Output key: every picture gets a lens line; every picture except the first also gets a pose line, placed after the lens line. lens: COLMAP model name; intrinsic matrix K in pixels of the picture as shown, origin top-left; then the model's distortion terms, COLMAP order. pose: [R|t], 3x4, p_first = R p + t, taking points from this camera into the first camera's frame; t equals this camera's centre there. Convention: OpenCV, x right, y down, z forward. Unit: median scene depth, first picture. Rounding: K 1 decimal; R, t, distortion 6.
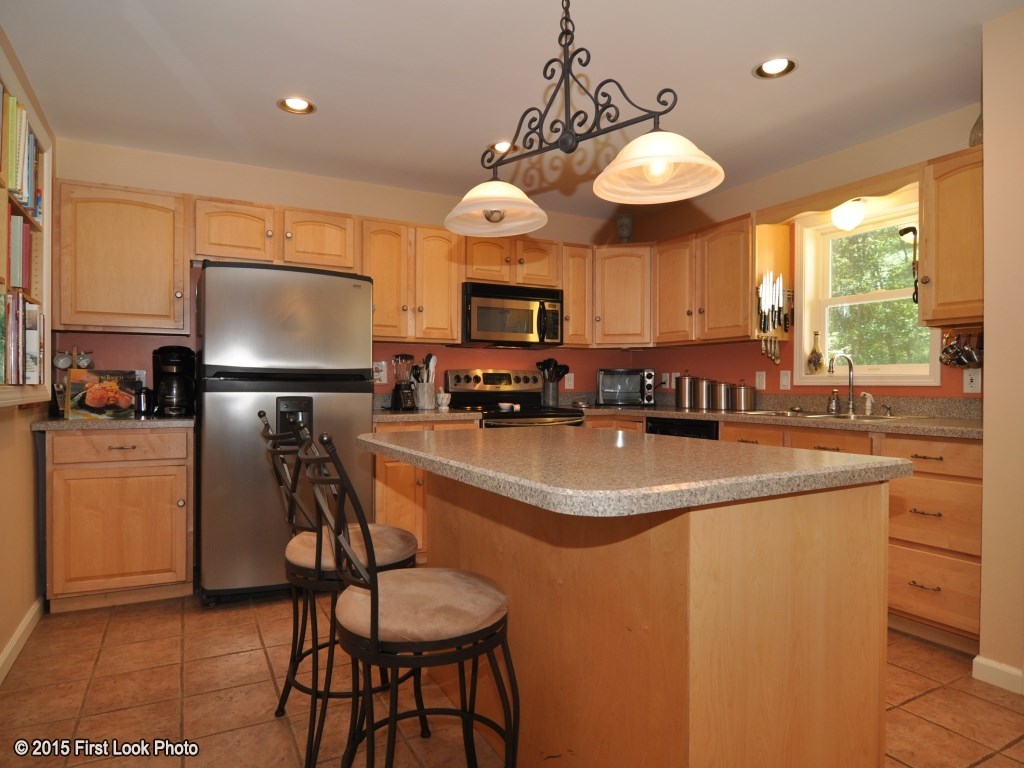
lens RADIAL K [[626.3, 0, 513.7], [0, 626.3, 383.1], [0, 0, 1]] dist [0.002619, 0.000669]
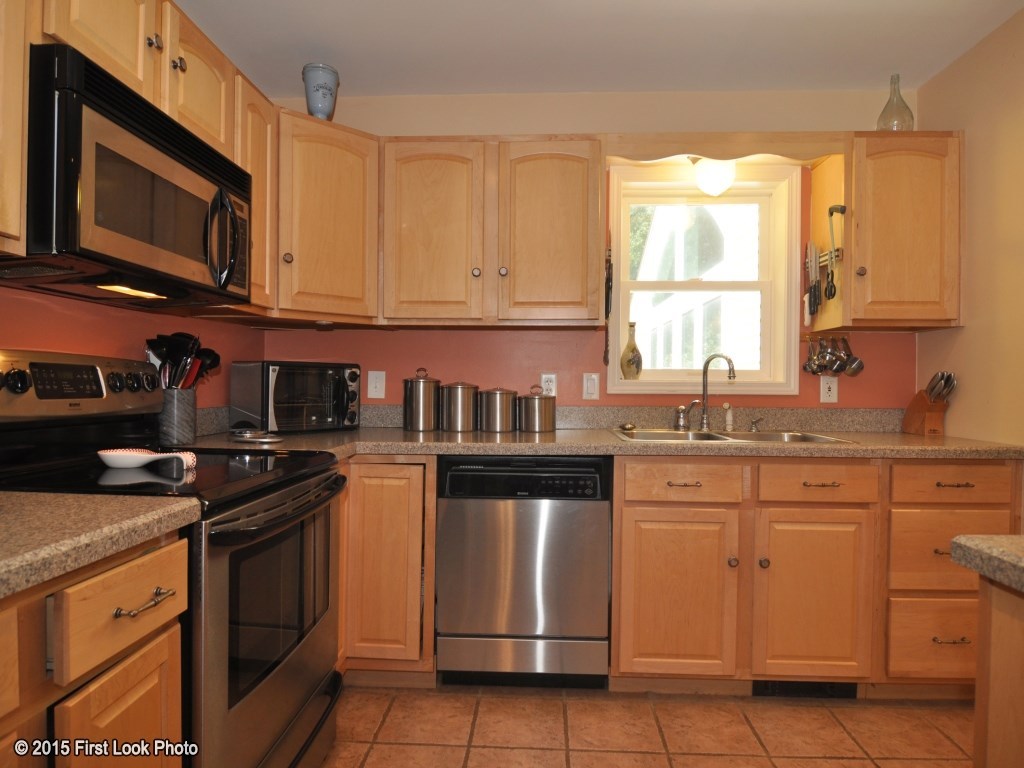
lens RADIAL K [[626.3, 0, 513.6], [0, 626.3, 386.4], [0, 0, 1]] dist [0.002619, 0.000669]
pose [[0.511102, -0.002844, 0.859516, -0.233458], [-0.006402, 0.999954, 0.007115, -0.009086], [-0.859496, -0.009140, 0.511060, 0.723844]]
